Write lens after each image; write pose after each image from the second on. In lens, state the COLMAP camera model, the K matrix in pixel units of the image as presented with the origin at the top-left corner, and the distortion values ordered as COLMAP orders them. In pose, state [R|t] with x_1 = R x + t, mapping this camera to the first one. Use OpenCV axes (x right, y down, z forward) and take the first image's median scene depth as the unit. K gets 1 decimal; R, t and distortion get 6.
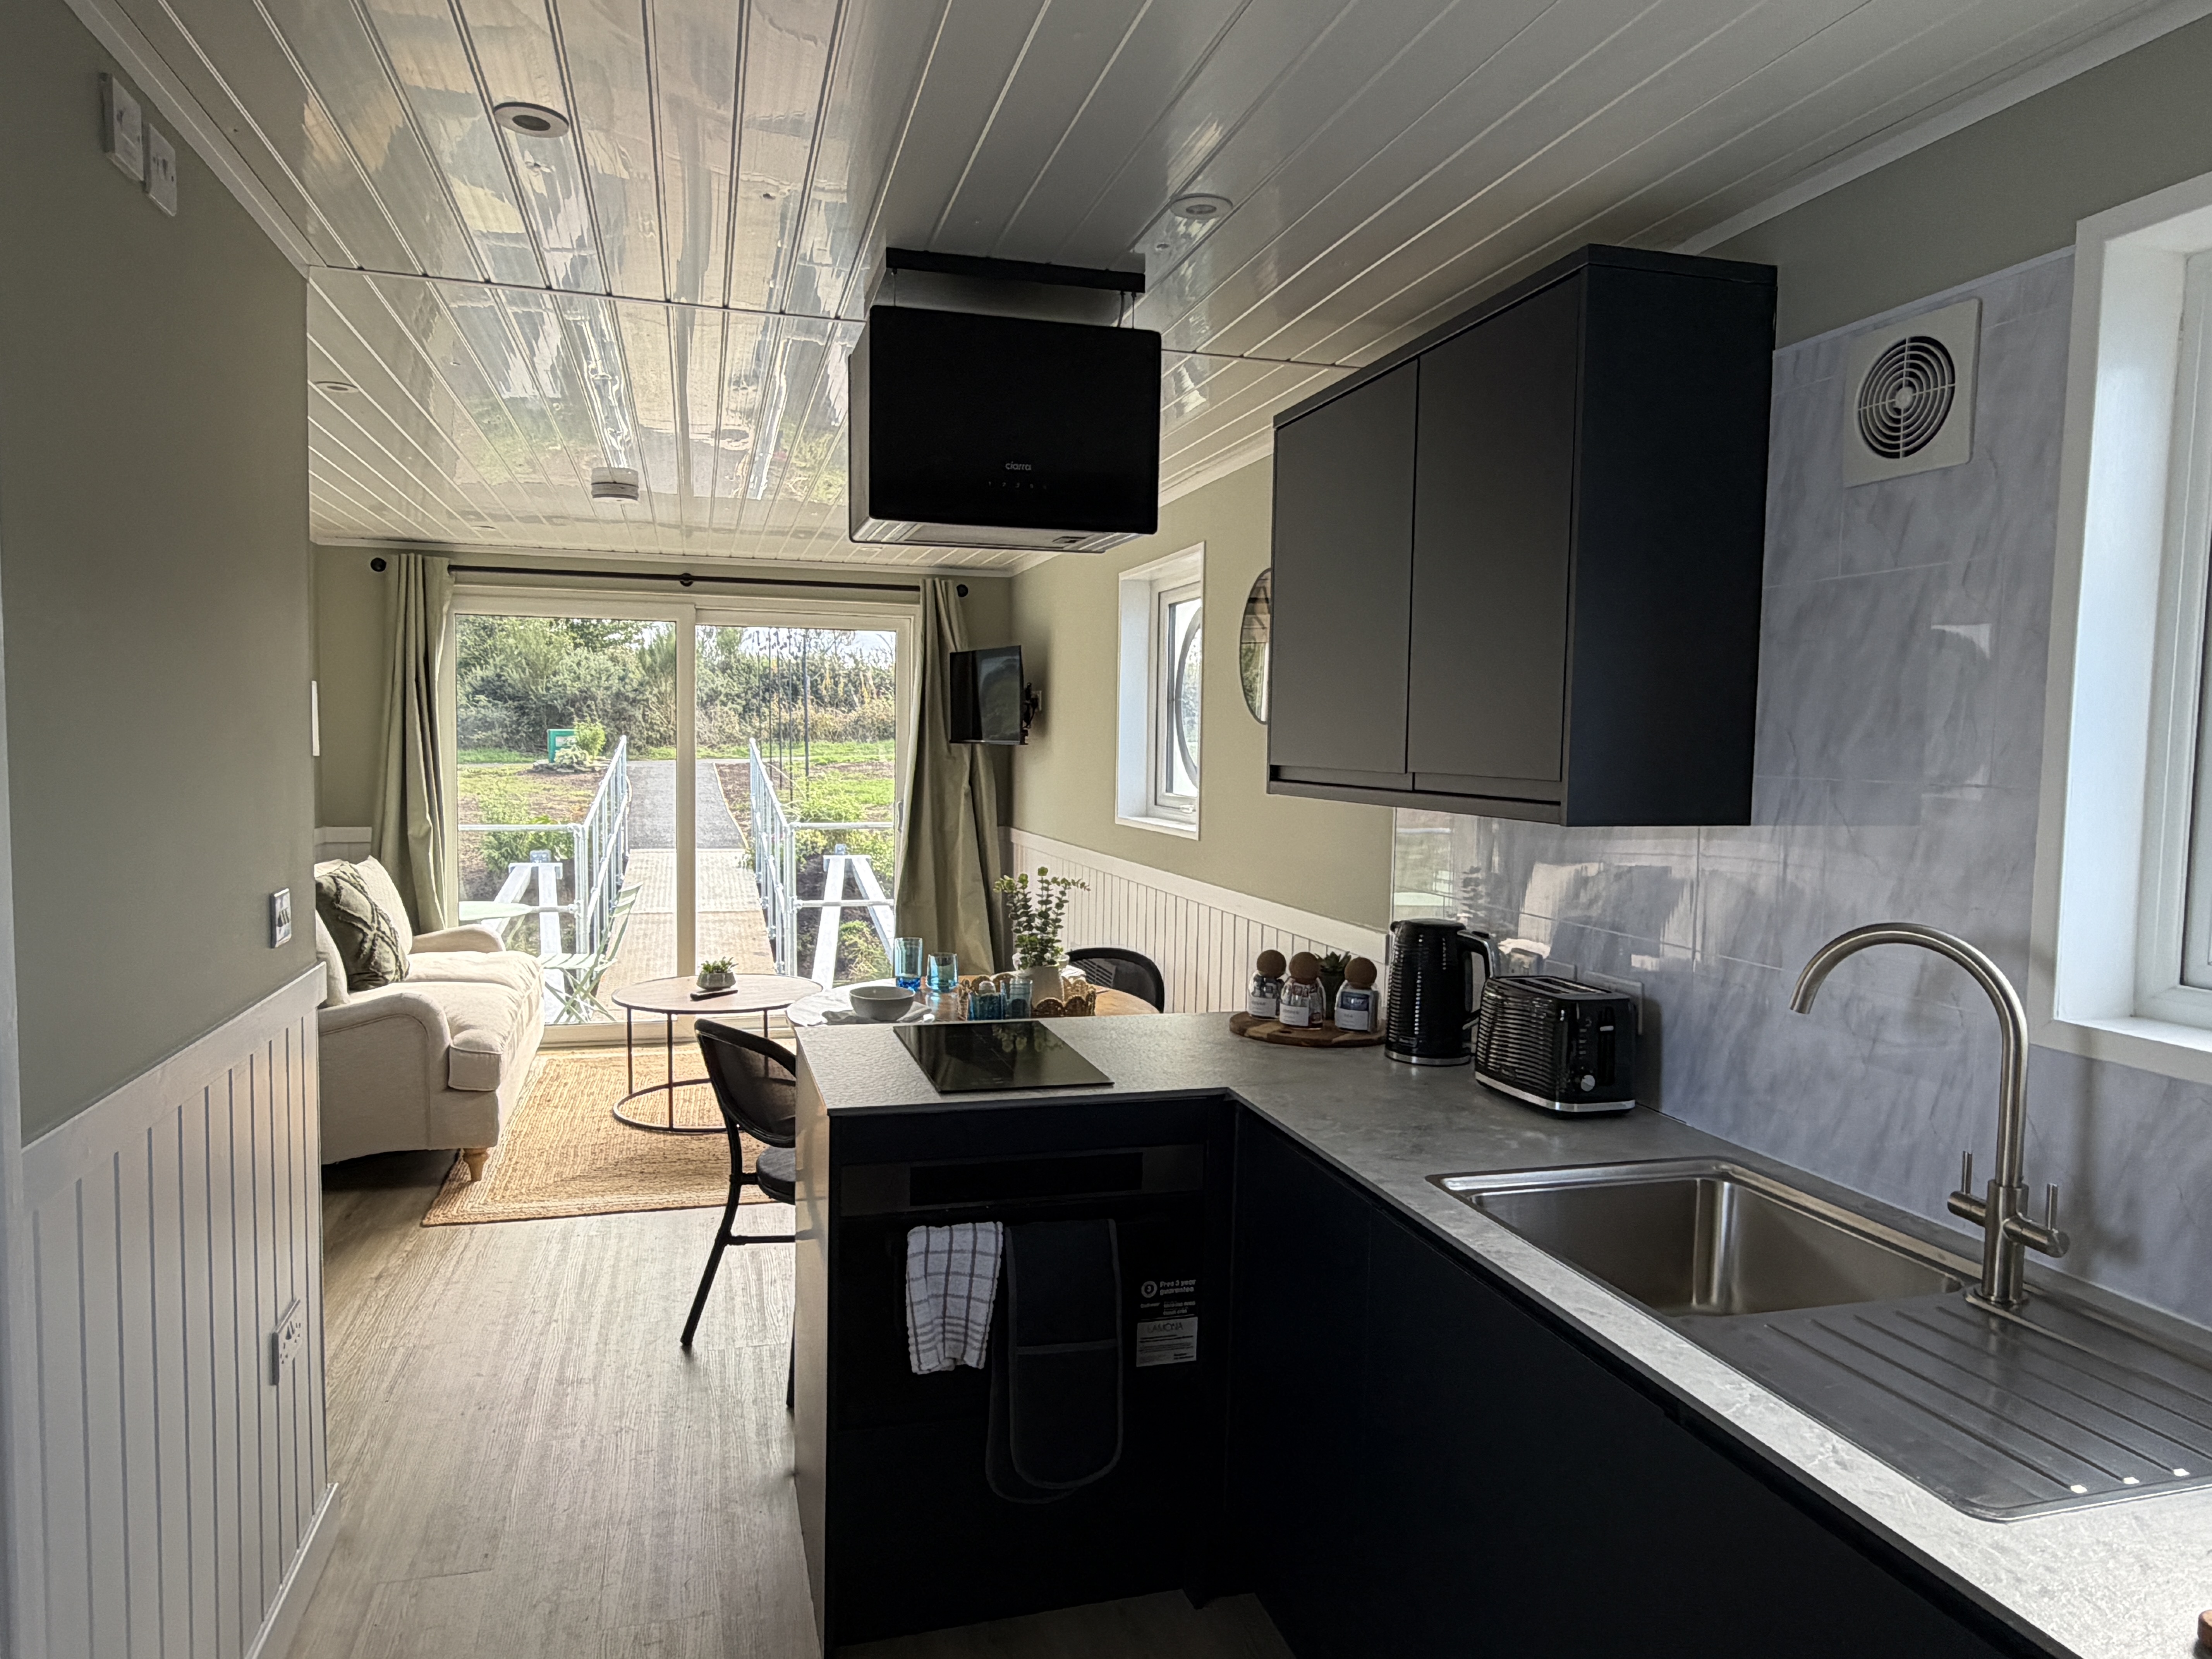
lens RADIAL K [[1419.7, 0, 1106.4], [0, 1419.7, 835.6], [0, 0, 1]] dist [0.003155, 0.001173]
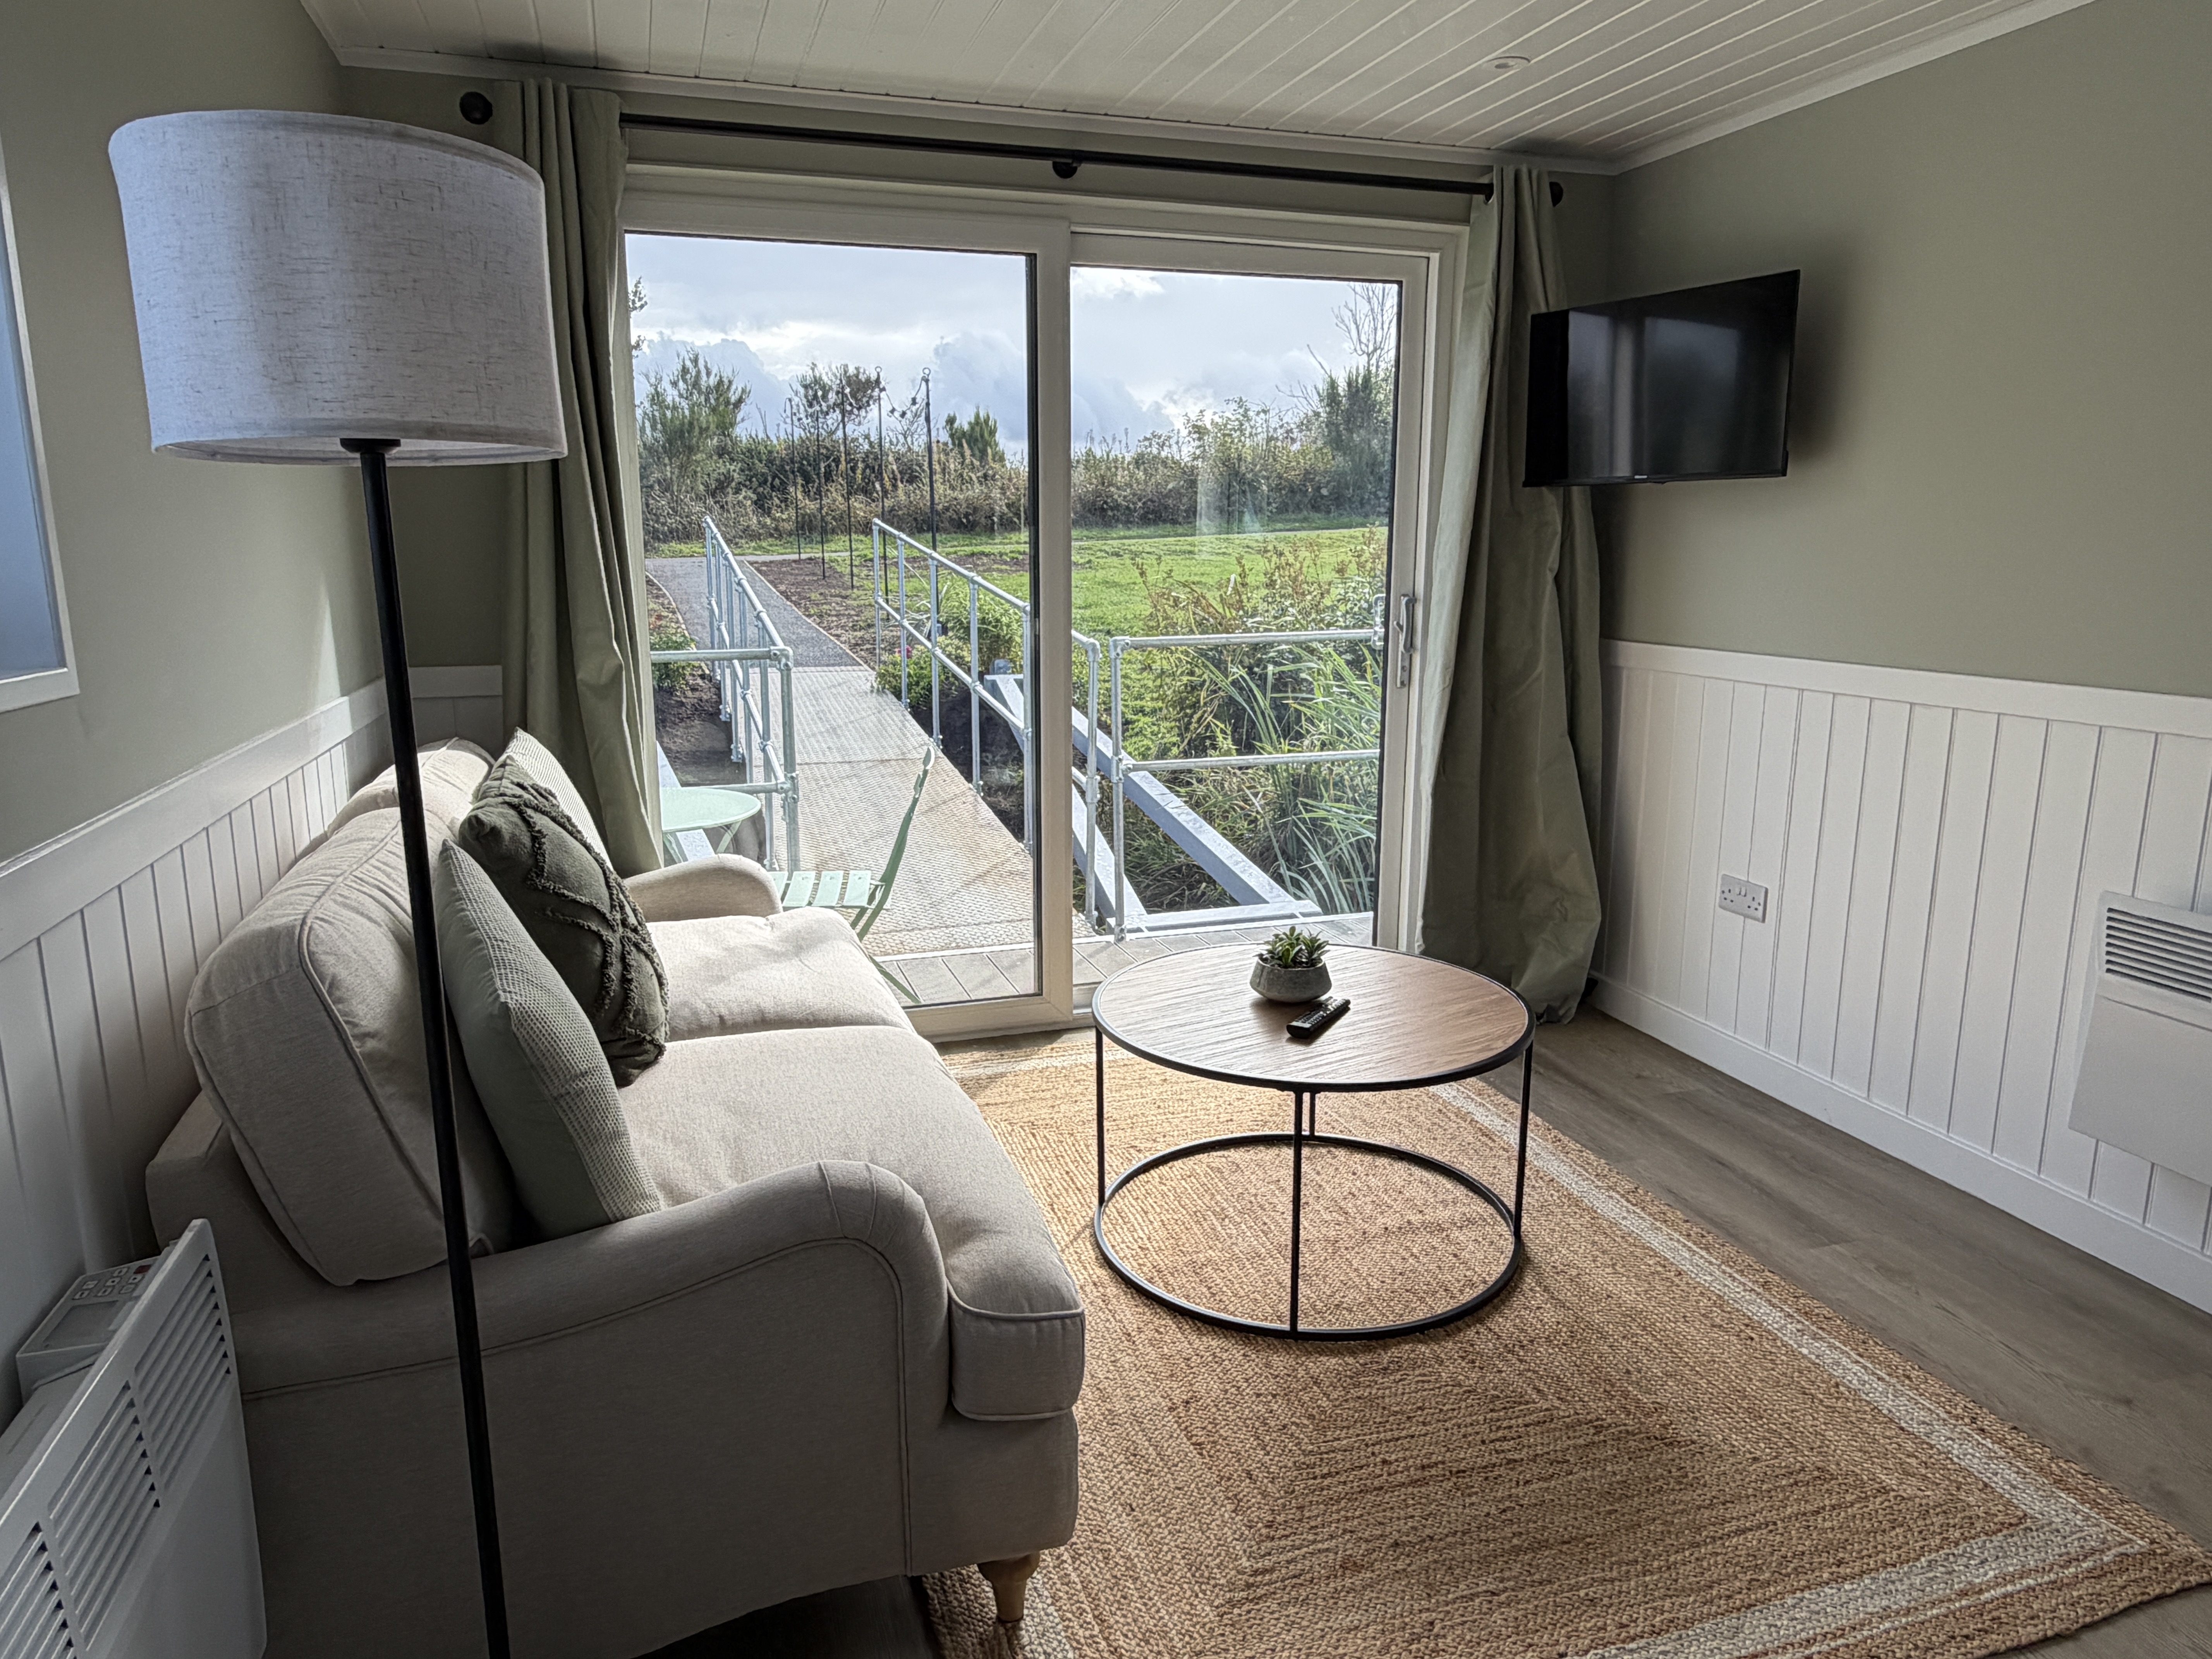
lens RADIAL K [[1419.7, 0, 1104.7], [0, 1419.7, 824.8], [0, 0, 1]] dist [0.003155, 0.001173]
pose [[0.999330, -0.022917, 0.028536, -0.297298], [0.018940, 0.990991, 0.132583, -0.011899], [-0.031318, -0.131954, 0.990761, 0.455471]]
